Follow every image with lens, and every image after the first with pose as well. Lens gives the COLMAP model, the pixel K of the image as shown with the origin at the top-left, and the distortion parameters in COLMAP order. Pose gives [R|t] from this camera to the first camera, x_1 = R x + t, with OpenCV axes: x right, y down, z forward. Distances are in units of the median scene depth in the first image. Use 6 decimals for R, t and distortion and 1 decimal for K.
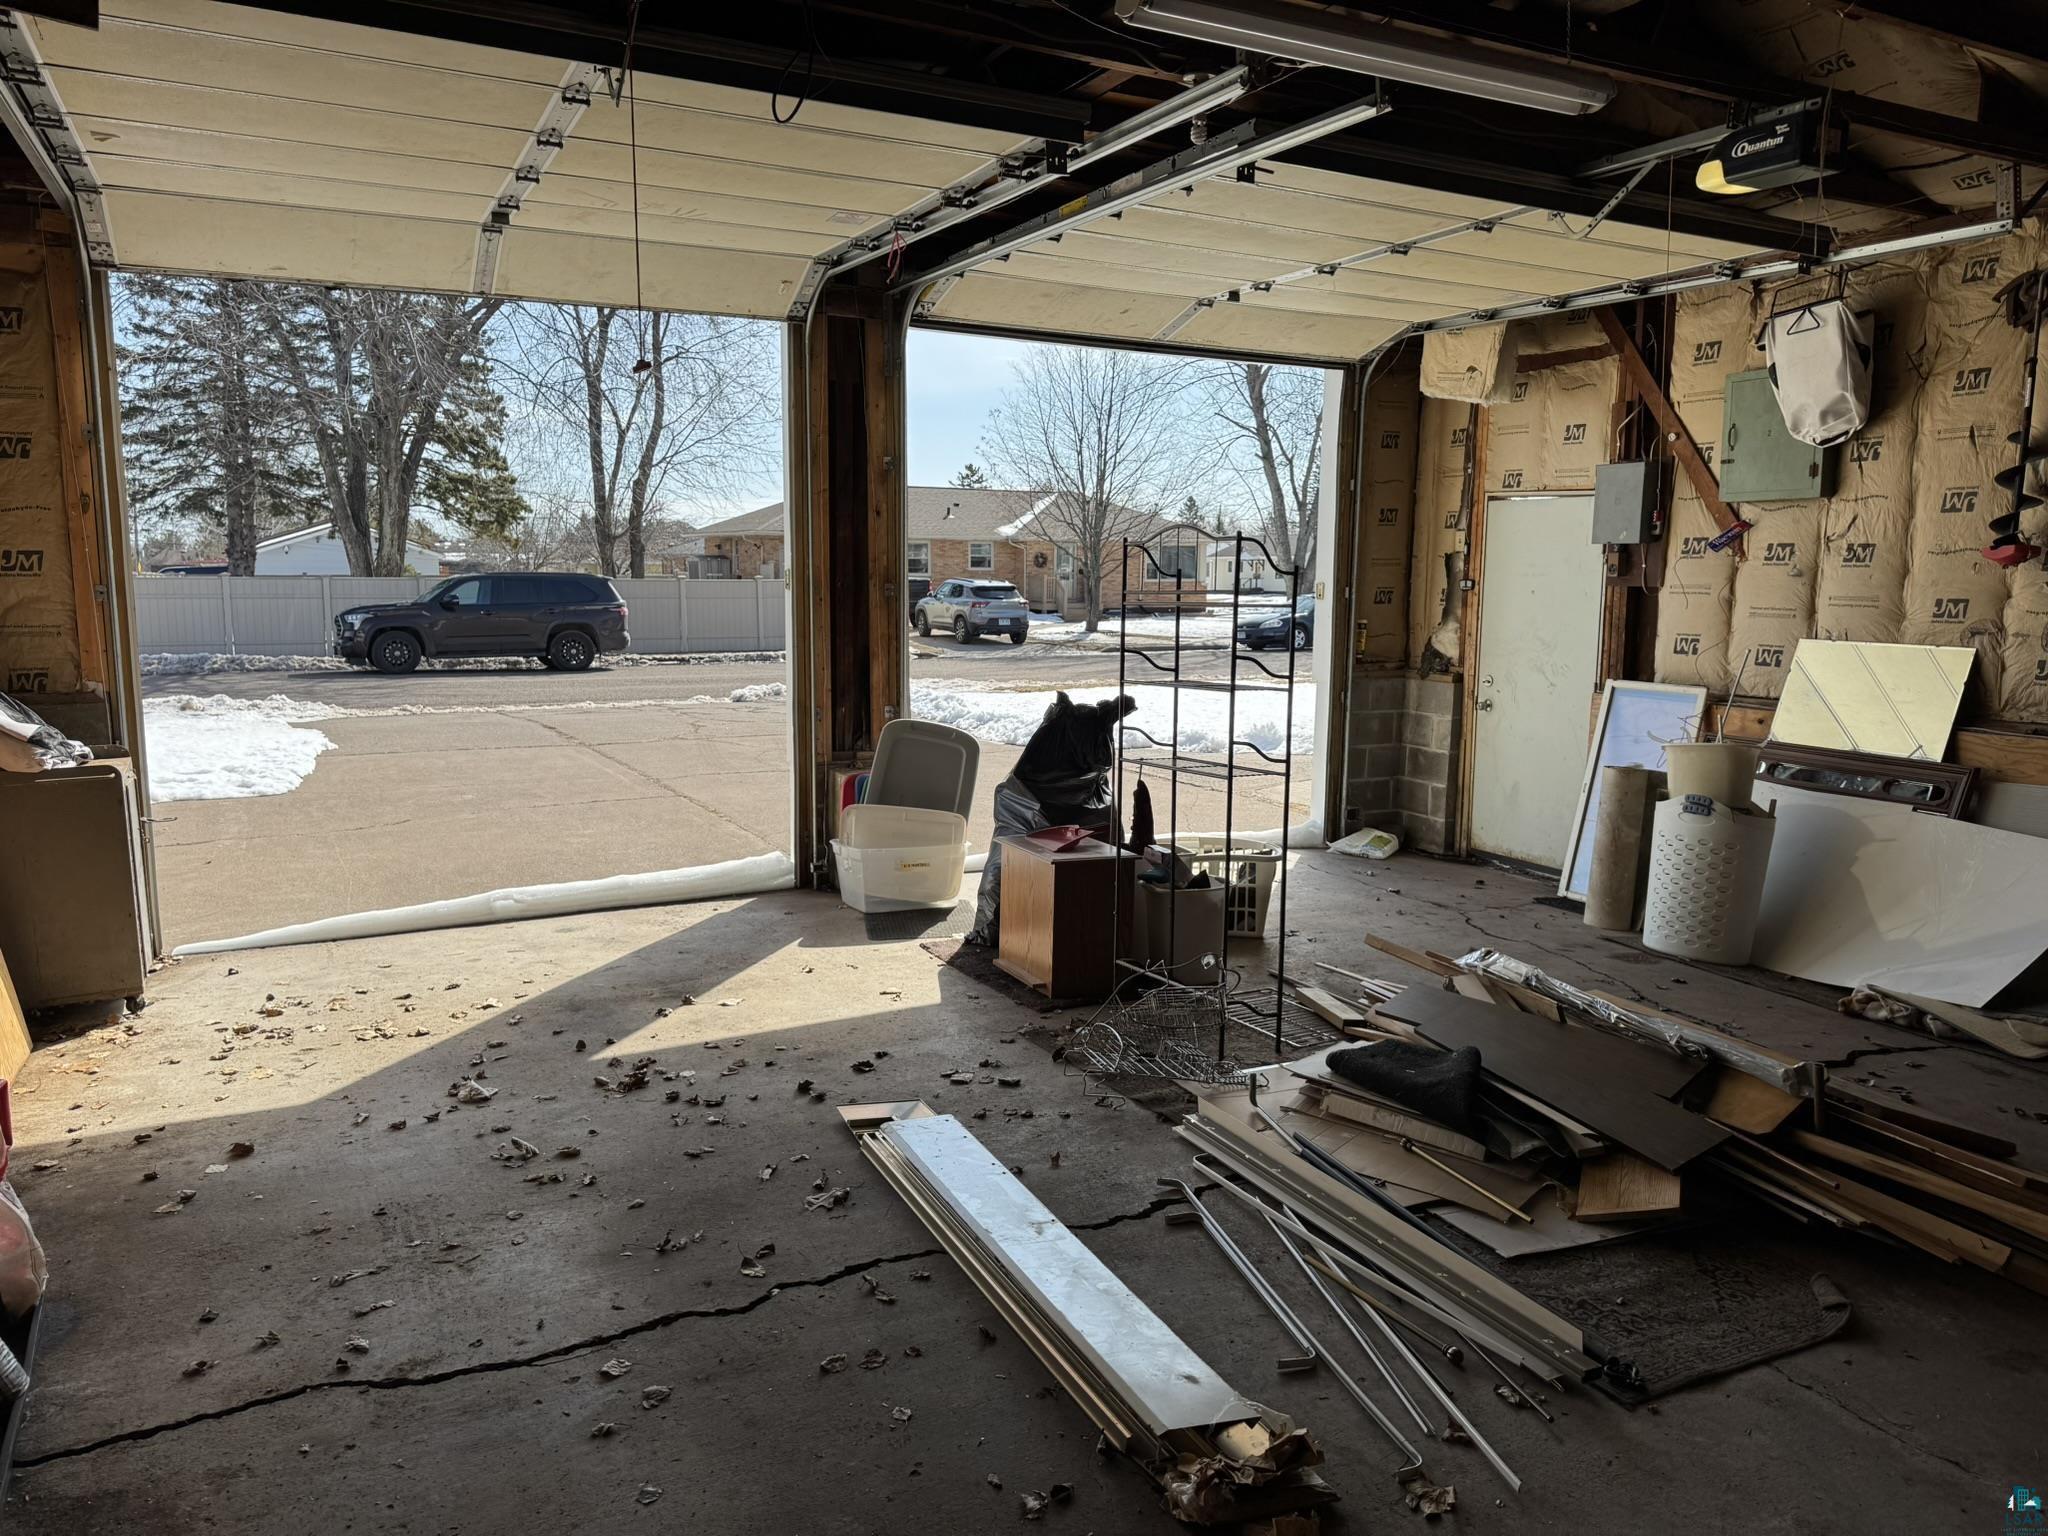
lens RADIAL K [[1419.9, 0, 1024.0], [0, 1419.9, 768.0], [0, 0, 1]] dist [0.144602, -0.226529]
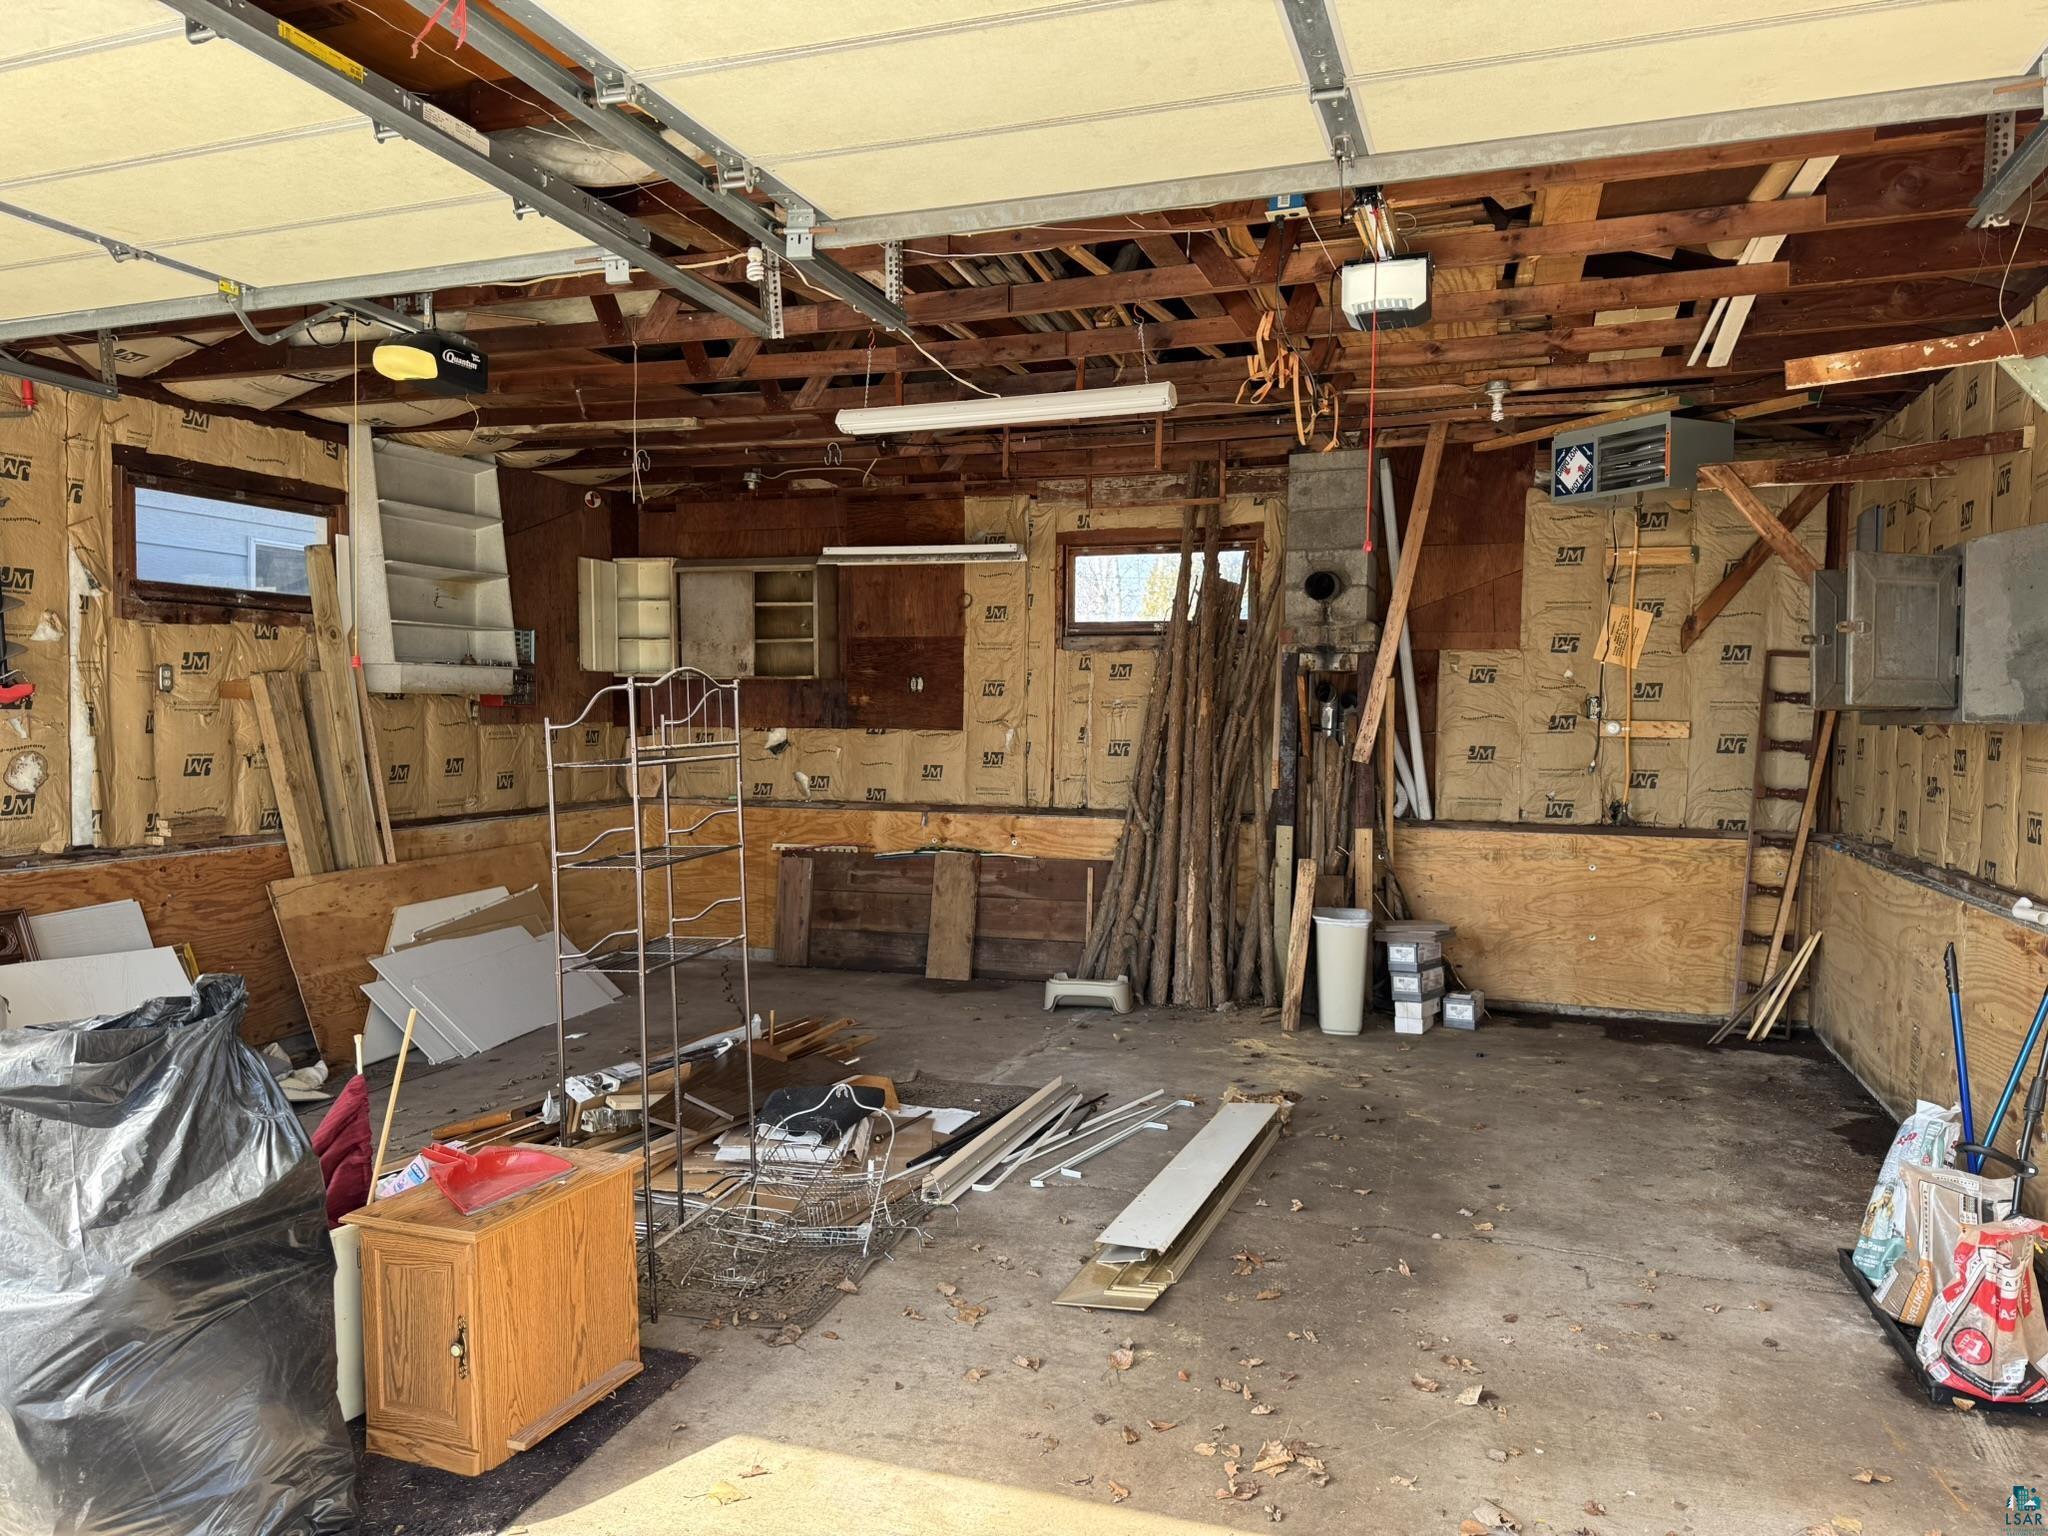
lens RADIAL K [[1419.9, 0, 1024.0], [0, 1419.9, 768.0], [0, 0, 1]] dist [0.144602, -0.226529]
pose [[-0.700499, -0.044282, 0.712279, -0.496659], [0.080959, 0.986699, 0.140963, -0.167740], [-0.709047, 0.156410, -0.687596, 1.118176]]
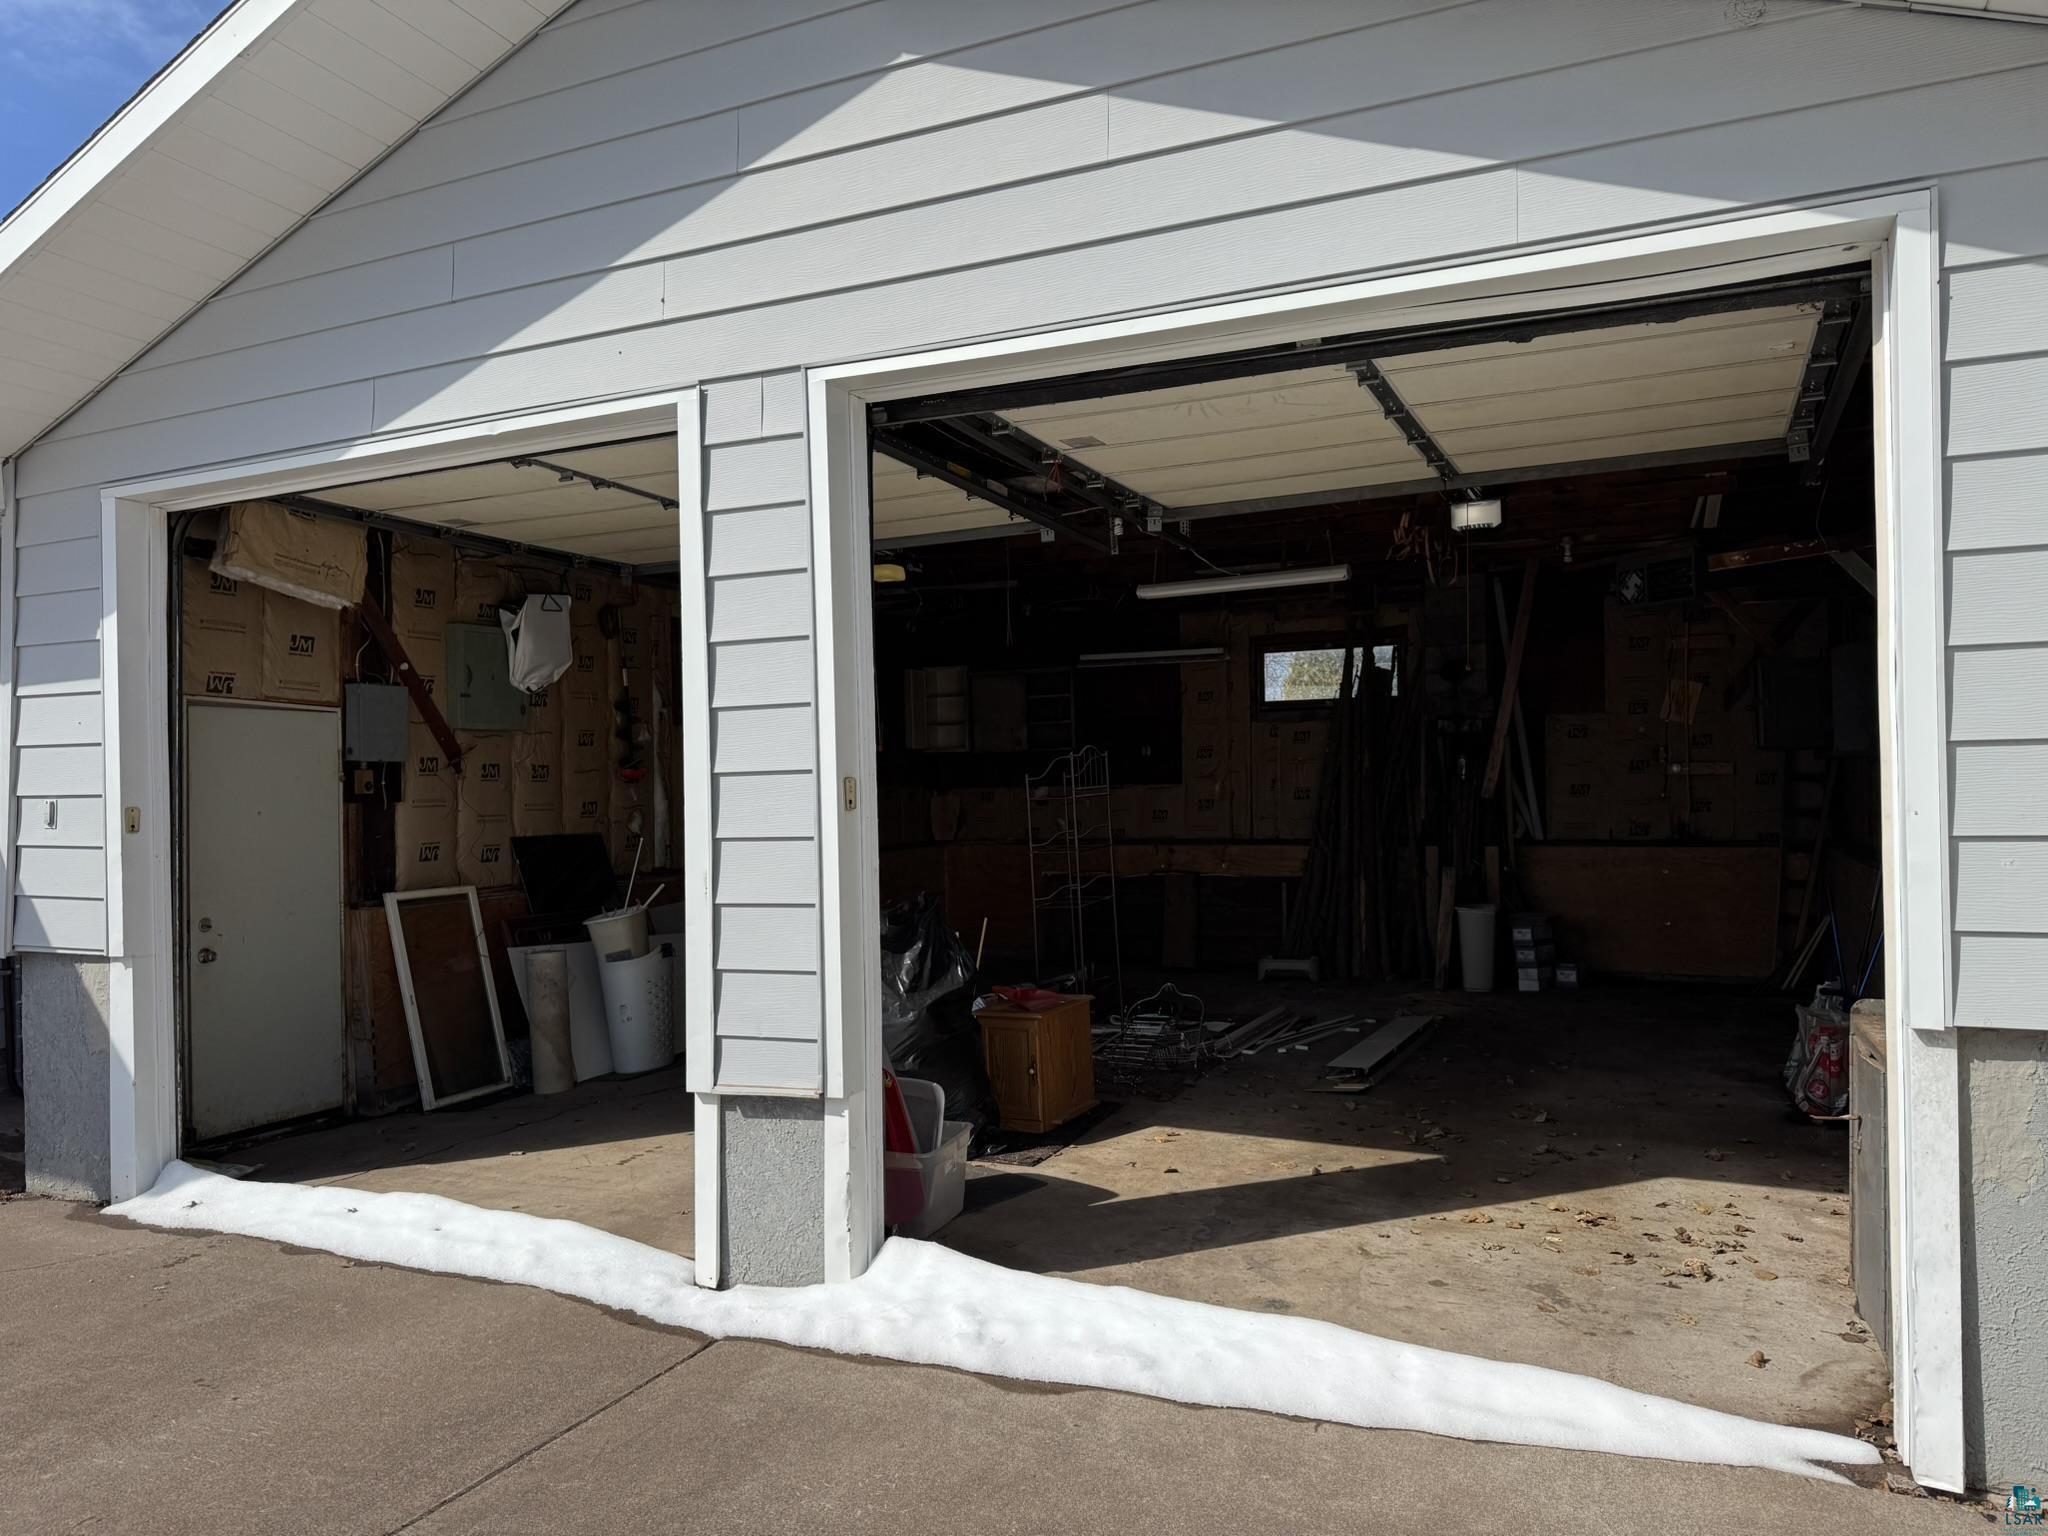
lens RADIAL K [[1445.3, 0, 1015.2], [0, 1445.3, 772.8], [0, 0, 1]] dist [0.210986, -0.446149]
pose [[-0.628533, 0.005381, 0.777764, -0.835649], [0.118101, 0.989041, 0.088598, -0.226727], [-0.768764, 0.147542, -0.622281, 1.587248]]
